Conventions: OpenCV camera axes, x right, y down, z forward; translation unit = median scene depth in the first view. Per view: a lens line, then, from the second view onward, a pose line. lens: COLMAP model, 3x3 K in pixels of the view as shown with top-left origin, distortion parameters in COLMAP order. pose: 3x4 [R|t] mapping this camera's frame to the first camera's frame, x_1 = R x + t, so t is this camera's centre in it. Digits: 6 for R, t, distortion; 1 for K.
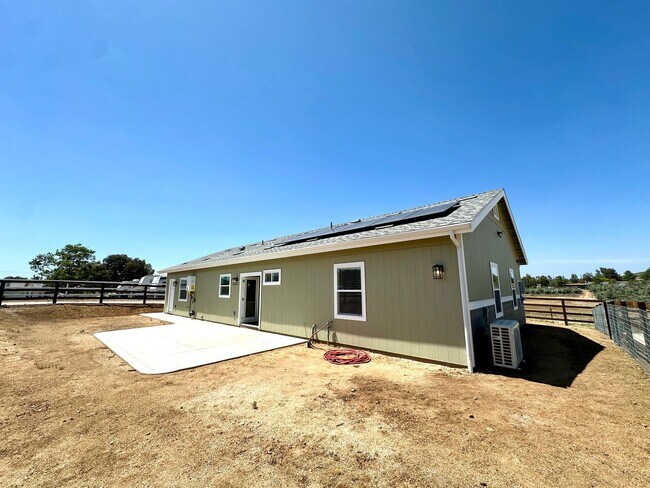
lens RADIAL K [[252.4, 0, 325.0], [0, 252.4, 244.0], [0, 0, 1]] dist [-0.000791, -0.000015]
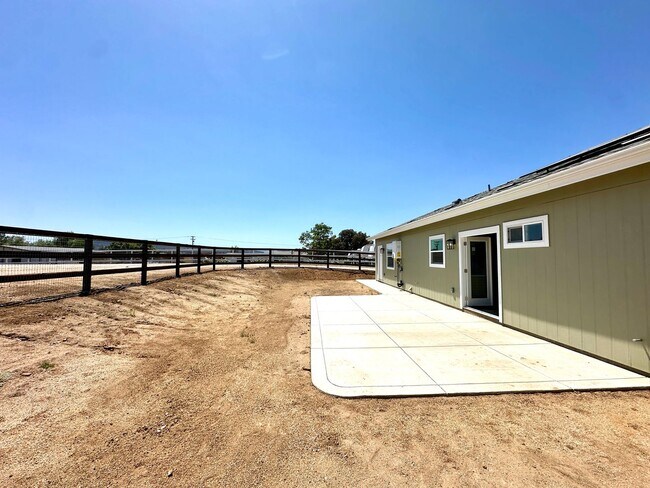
lens RADIAL K [[252.4, 0, 325.0], [0, 252.4, 244.0], [0, 0, 1]] dist [-0.000791, -0.000015]
pose [[0.703420, -0.028171, -0.710216, -0.093354], [0.113720, 0.990803, 0.073332, 0.048398], [0.701618, -0.132349, 0.700154, 0.237286]]
